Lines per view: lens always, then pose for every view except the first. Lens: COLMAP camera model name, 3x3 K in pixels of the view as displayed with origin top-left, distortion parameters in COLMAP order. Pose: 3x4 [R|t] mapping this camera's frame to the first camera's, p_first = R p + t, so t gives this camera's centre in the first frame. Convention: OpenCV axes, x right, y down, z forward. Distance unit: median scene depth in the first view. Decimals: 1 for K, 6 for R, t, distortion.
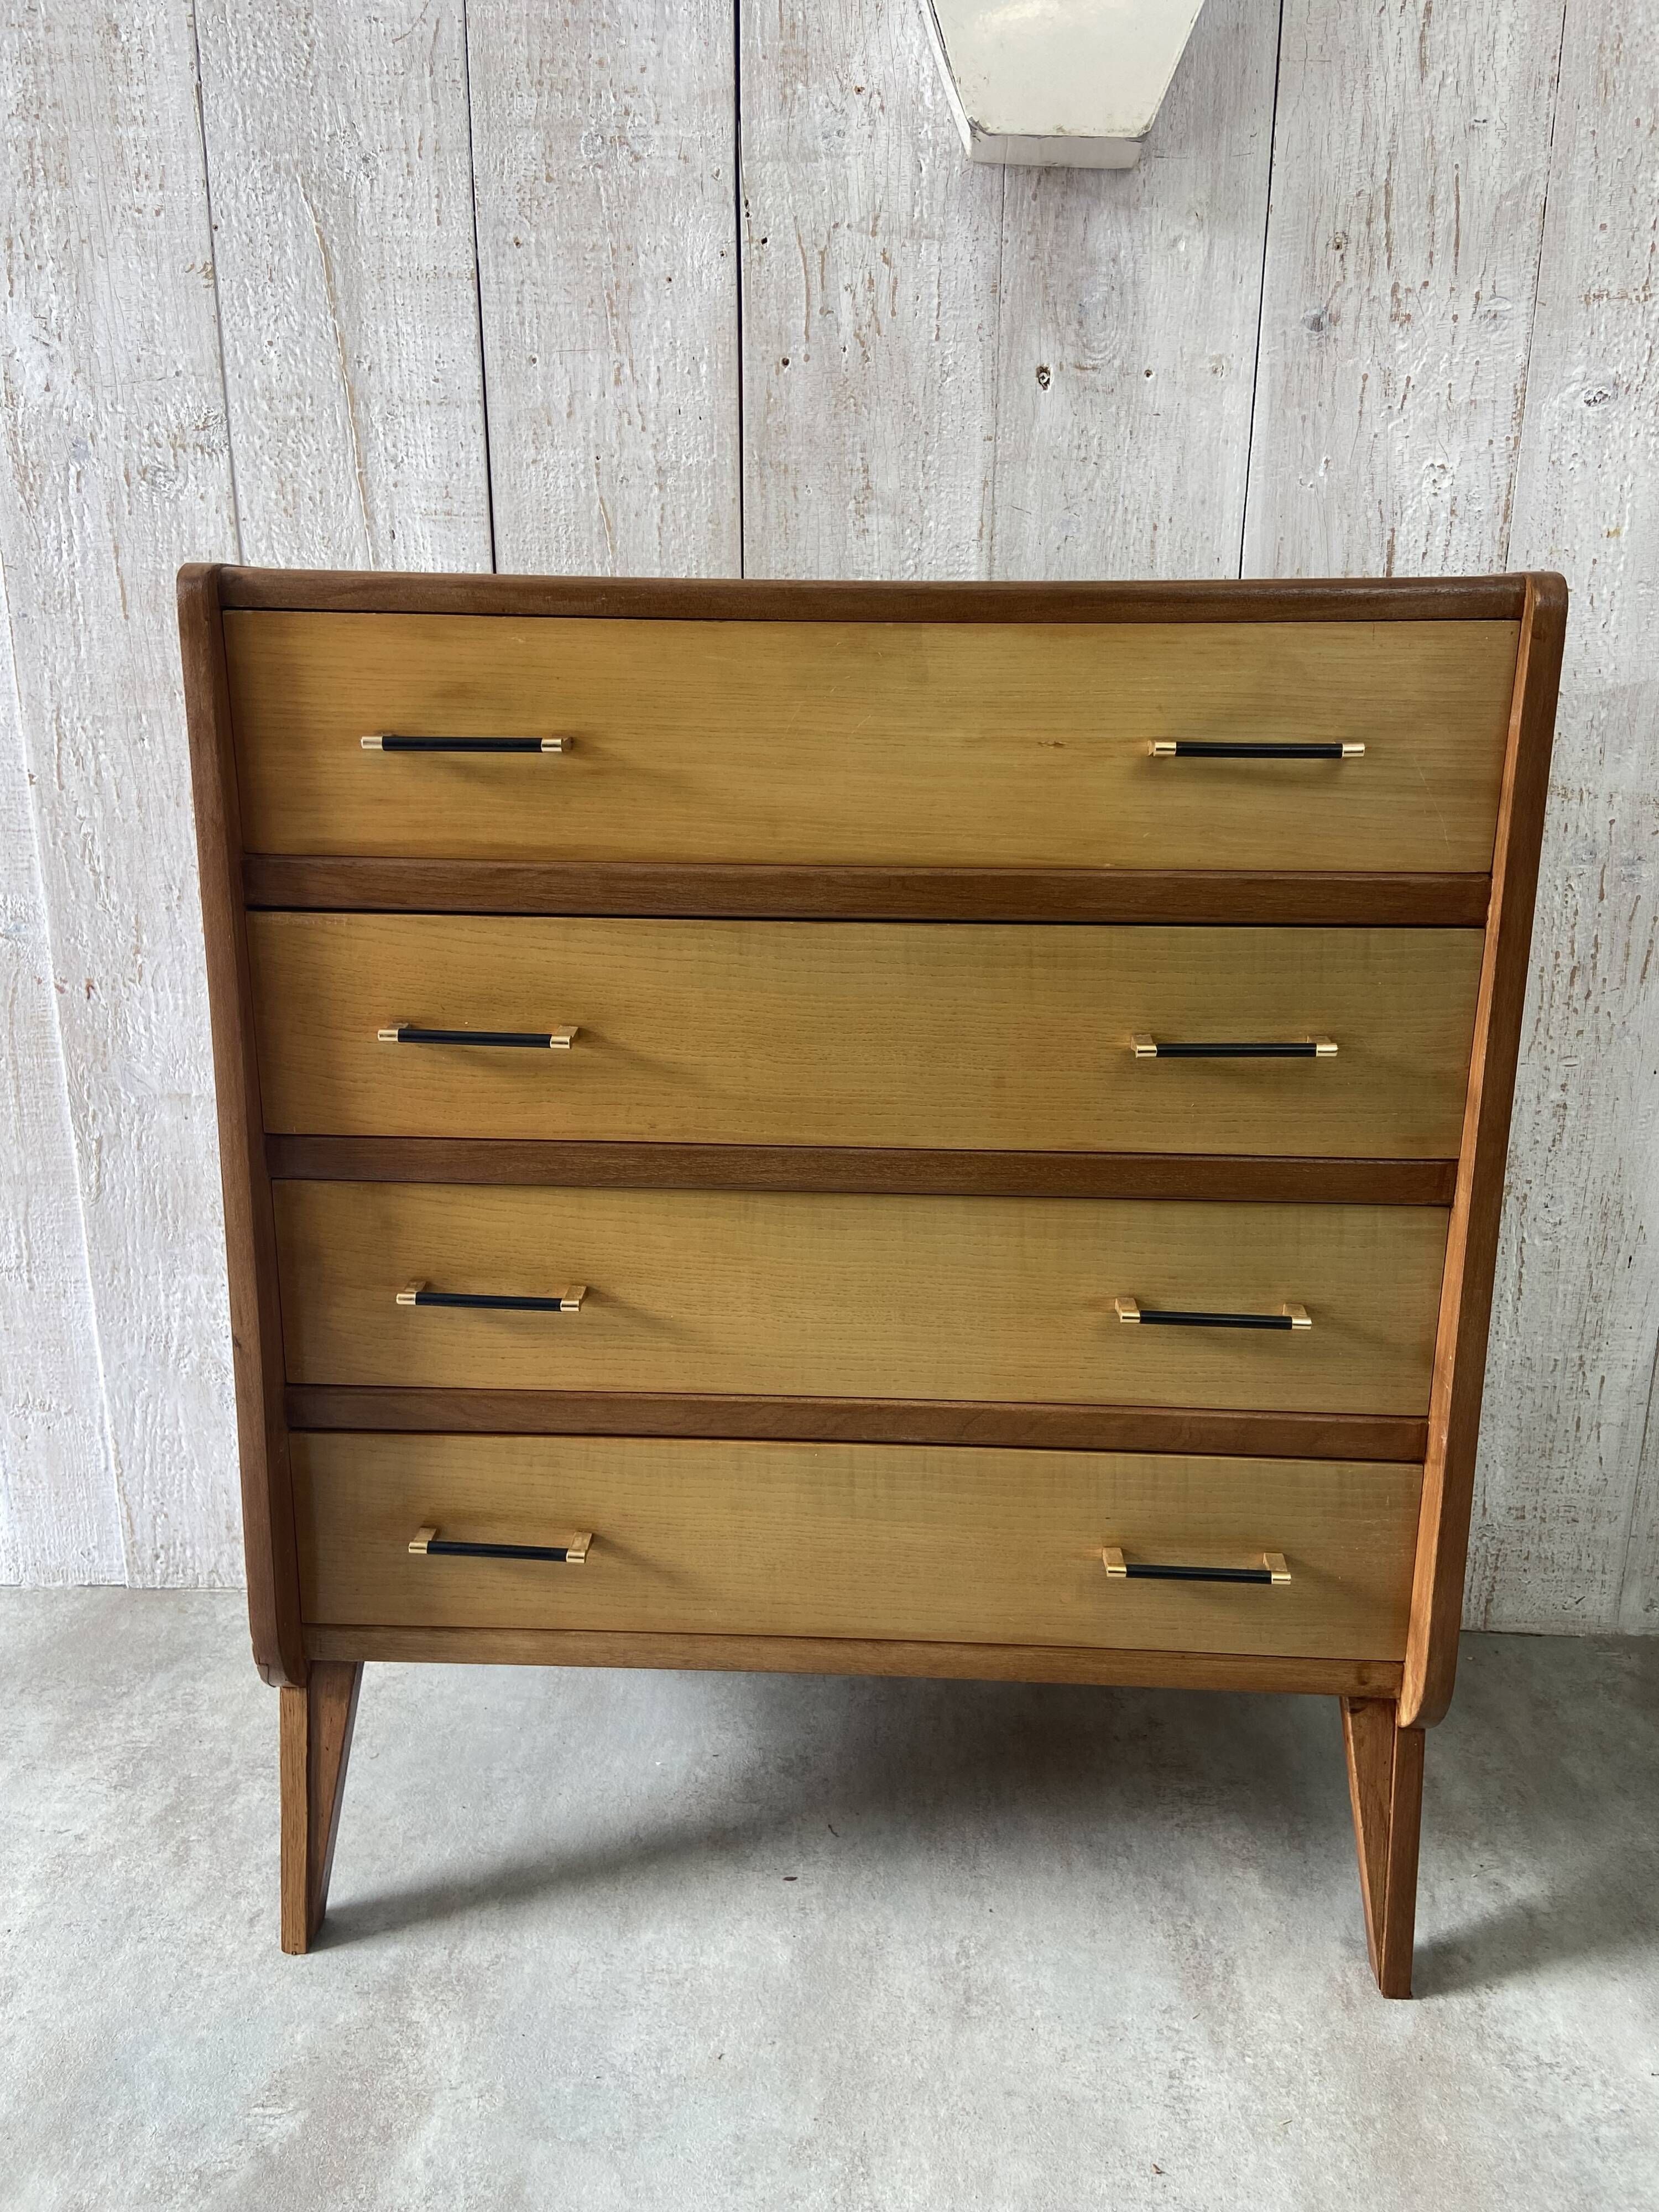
lens RADIAL K [[1664.6, 0, 835.7], [0, 1664.6, 1095.9], [0, 0, 1]] dist [0.130076, -0.168660]
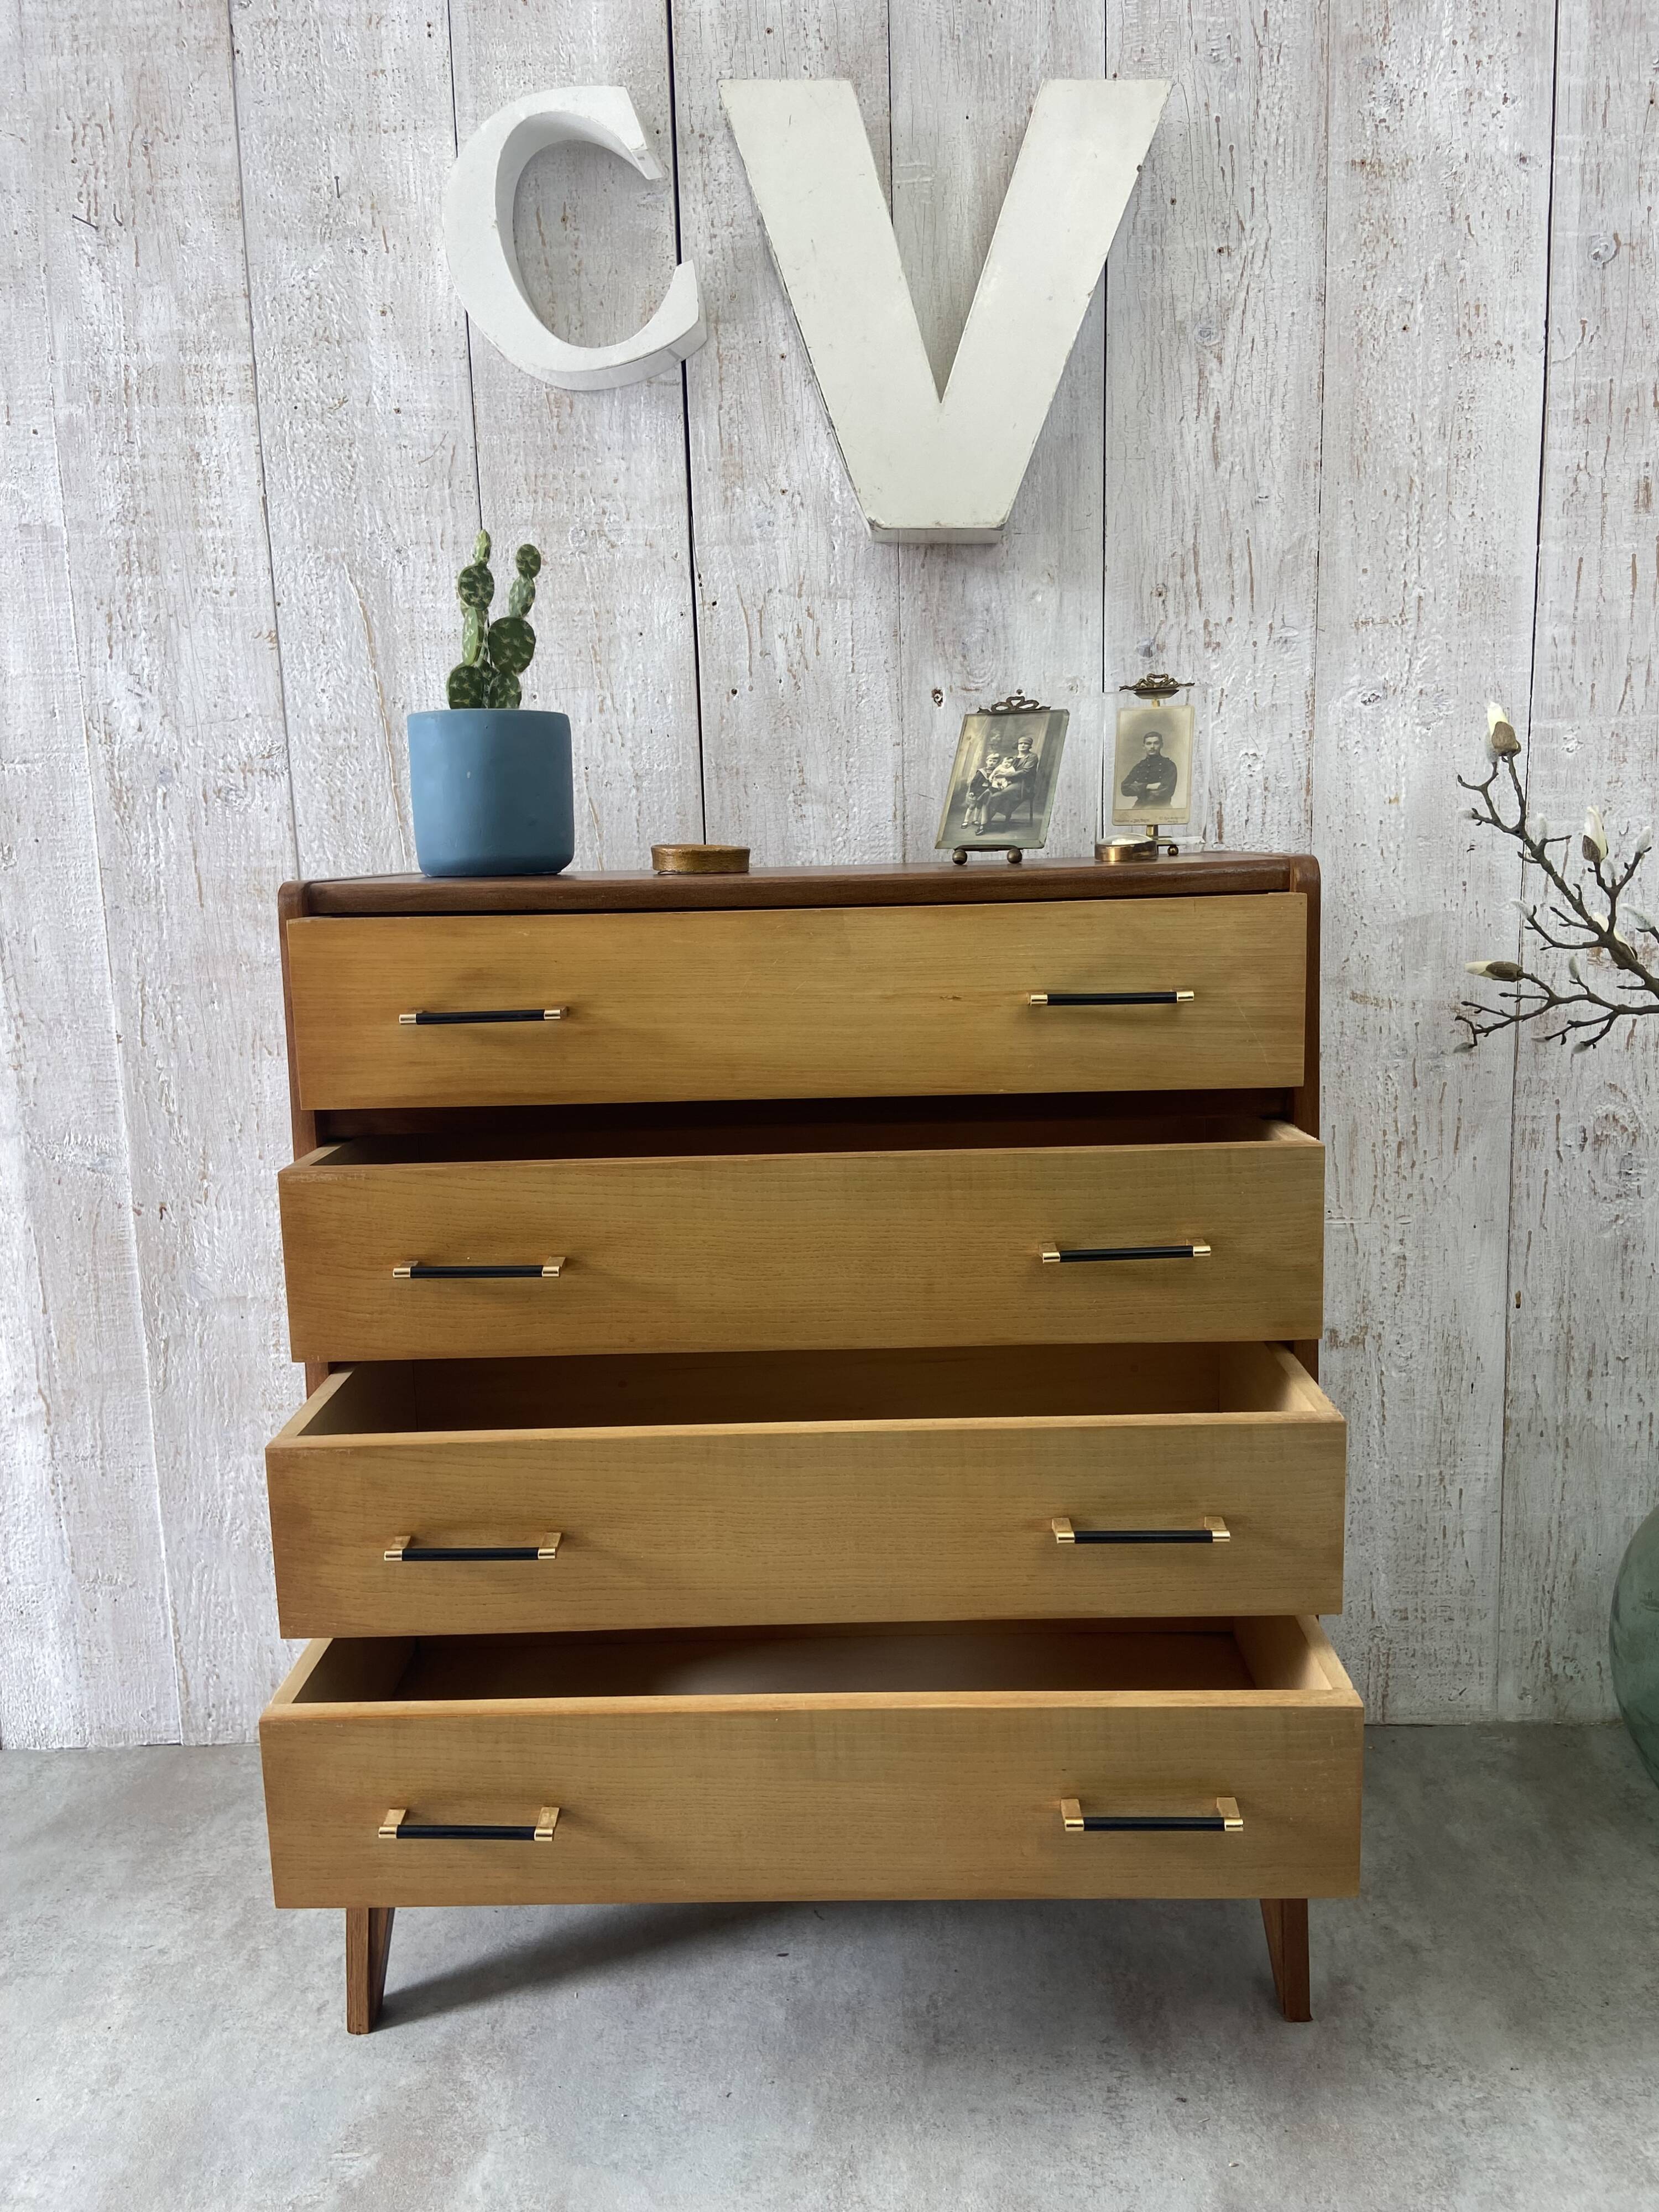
lens RADIAL K [[1664.6, 0, 834.6], [0, 1664.6, 1094.7], [0, 0, 1]] dist [0.130076, -0.168660]
pose [[0.998991, -0.039385, 0.021586, 0.006561], [0.041609, 0.992528, -0.114701, 0.013105], [-0.016907, 0.115483, 0.993166, -0.215496]]
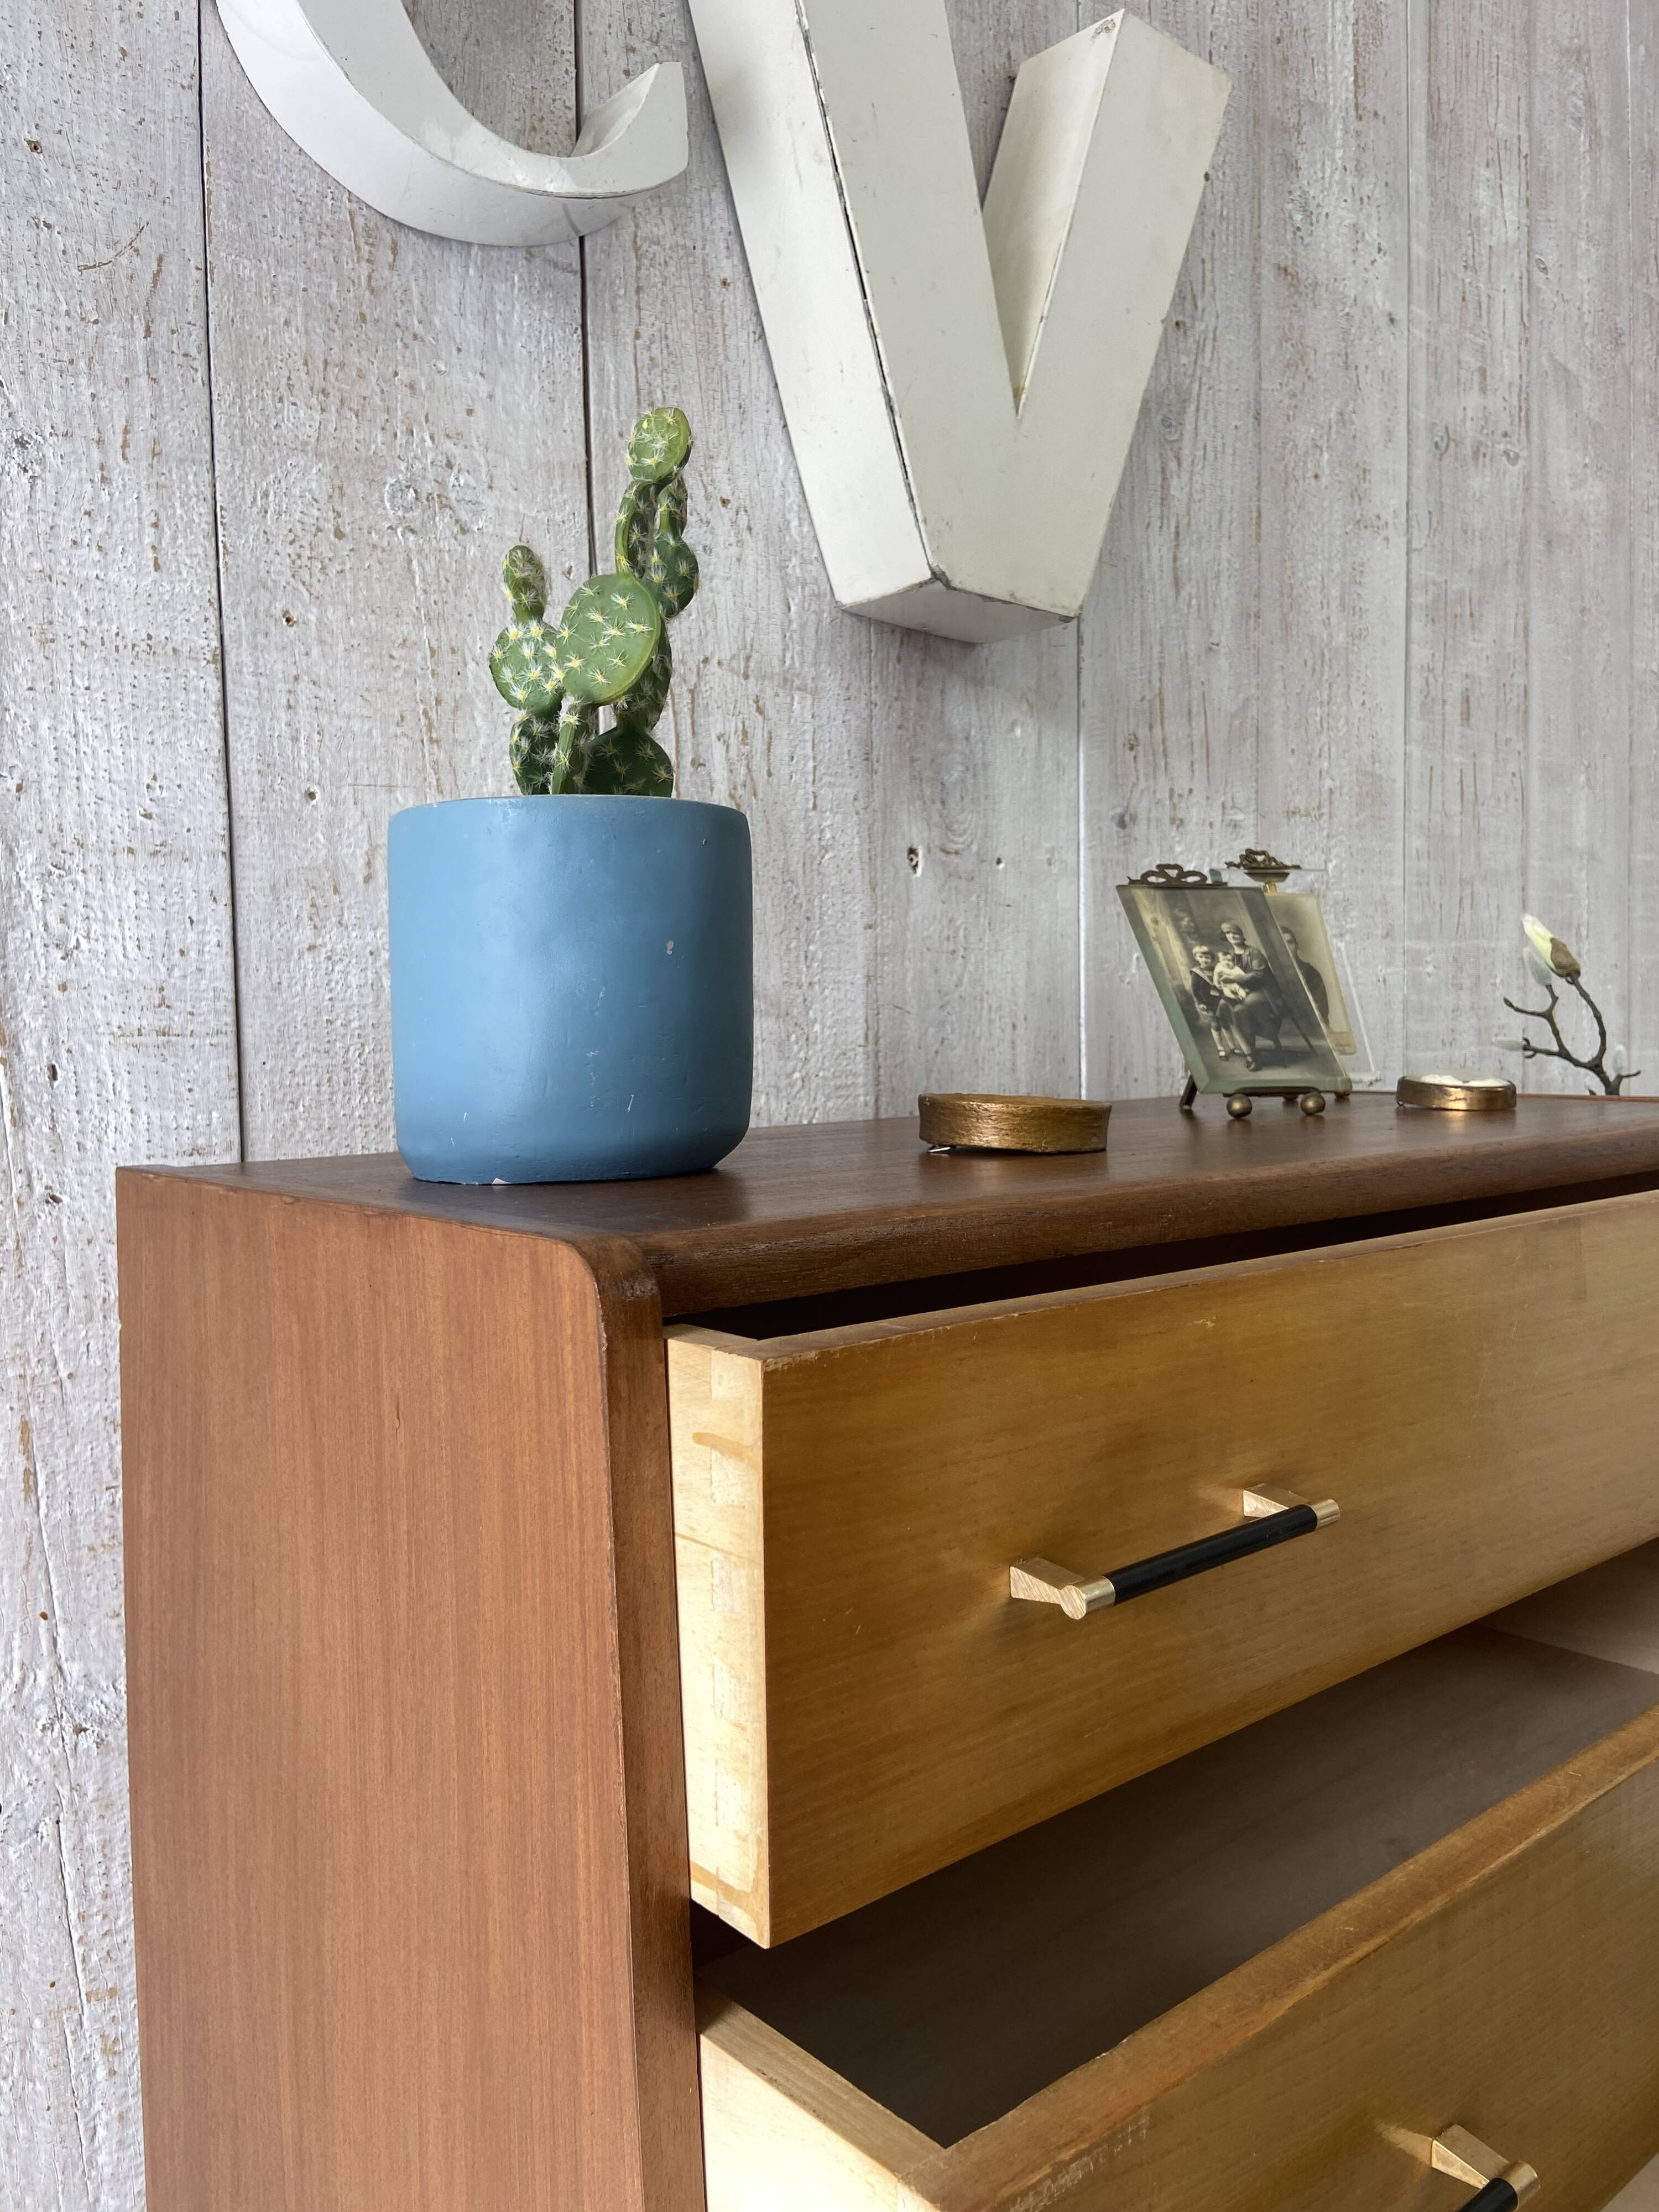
lens RADIAL K [[1664.6, 0, 819.1], [0, 1664.6, 1094.7], [0, 0, 1]] dist [0.130076, -0.168660]
pose [[0.730343, -0.052957, 0.681025, -0.476944], [0.206174, 0.967582, -0.145865, -0.206657], [-0.651223, 0.246942, 0.717585, 0.481528]]
